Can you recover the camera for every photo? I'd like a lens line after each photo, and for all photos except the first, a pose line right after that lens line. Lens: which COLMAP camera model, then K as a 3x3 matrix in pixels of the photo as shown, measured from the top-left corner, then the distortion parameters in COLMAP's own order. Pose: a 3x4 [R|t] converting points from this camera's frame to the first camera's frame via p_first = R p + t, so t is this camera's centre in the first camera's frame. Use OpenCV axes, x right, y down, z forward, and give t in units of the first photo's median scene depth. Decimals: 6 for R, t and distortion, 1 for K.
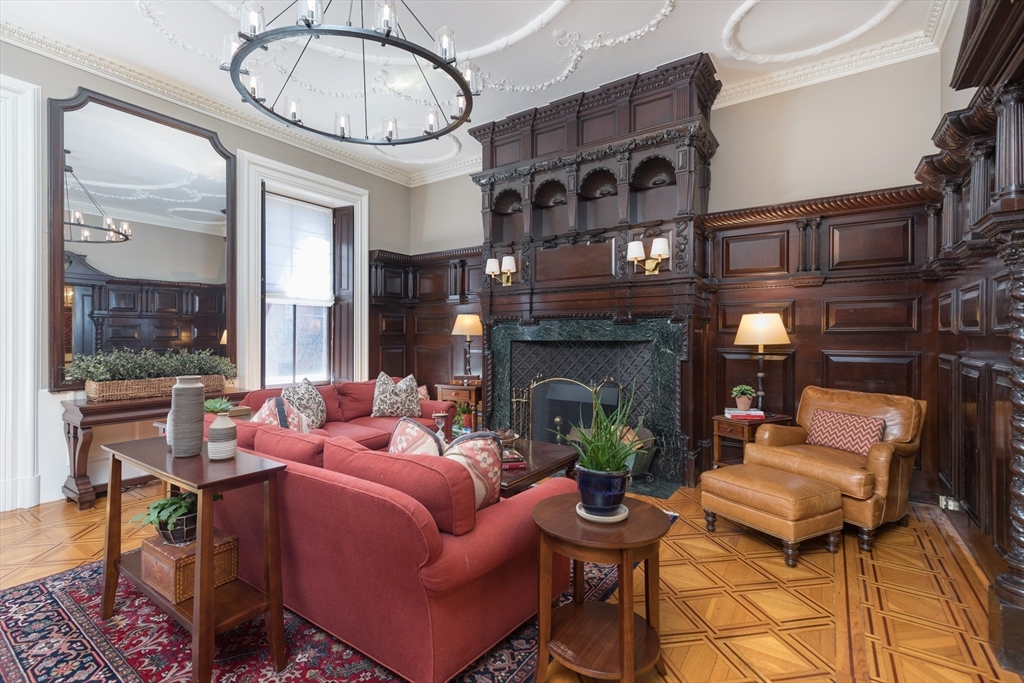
lens RADIAL K [[465.0, 0, 510.8], [0, 465.0, 334.7], [0, 0, 1]] dist [0.009922, 0.000162]
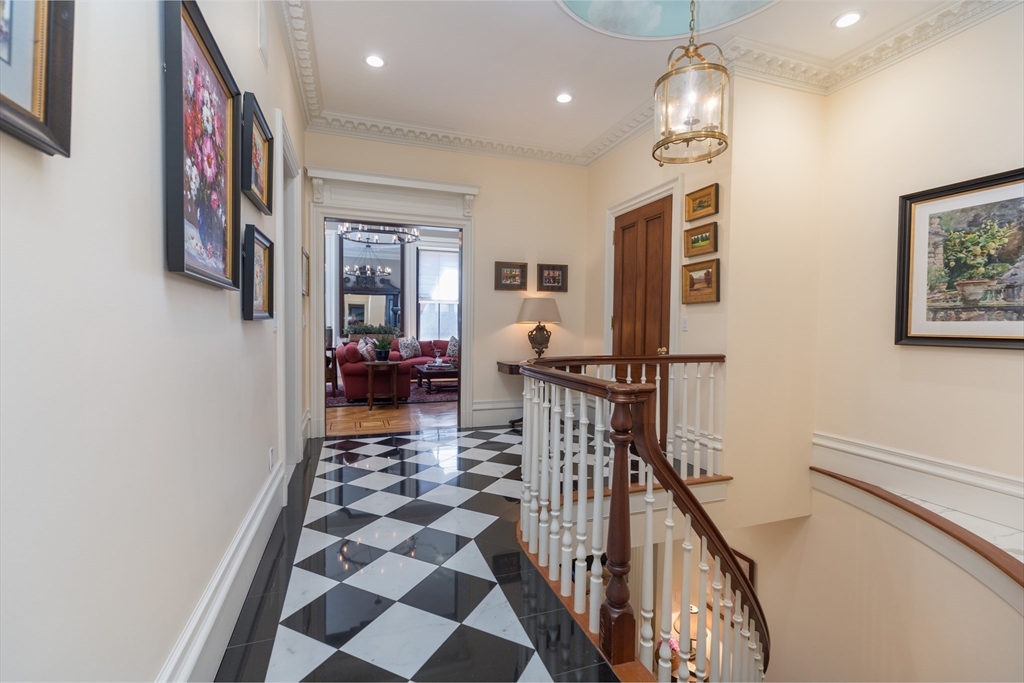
lens RADIAL K [[458.3, 0, 496.5], [0, 458.3, 341.7], [0, 0, 1]] dist [0.002317, 0.000182]
pose [[0.790408, 0.027341, -0.611971, 1.008556], [-0.001959, 0.999111, 0.042106, 0.020134], [0.612578, -0.032082, 0.789759, -0.435551]]
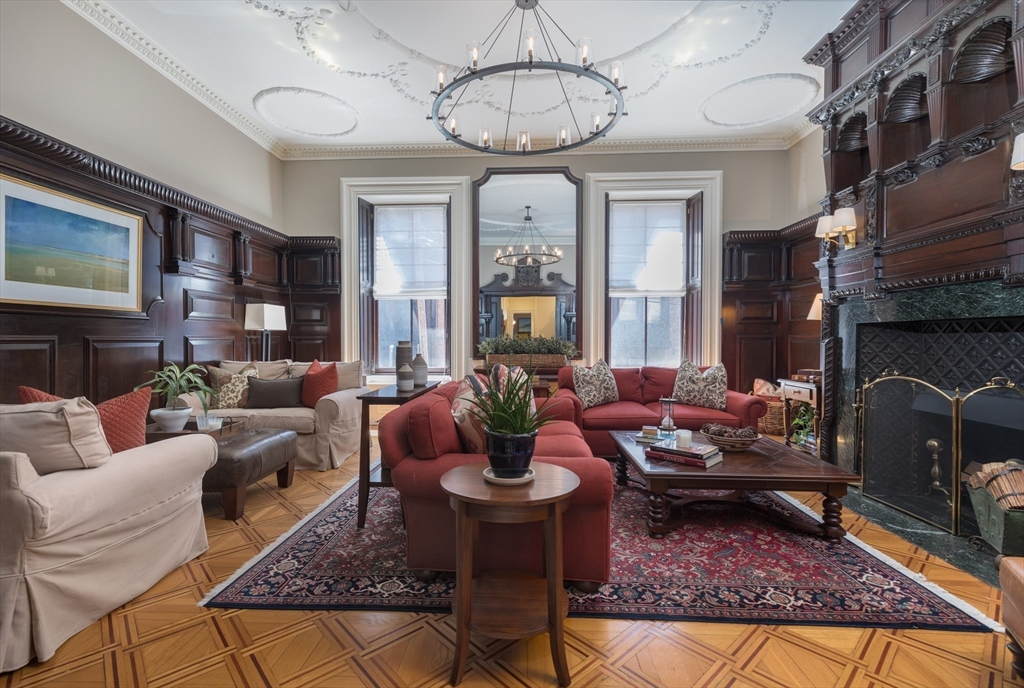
lens RADIAL K [[468.2, 0, 512.0], [0, 468.2, 344.0], [0, 0, 1]] dist [-0.003230, -0.000230]
pose [[0.539115, 0.009849, -0.842174, 0.319599], [0.008021, 0.999826, 0.016828, 0.027302], [0.842194, -0.015827, 0.538942, 0.150605]]
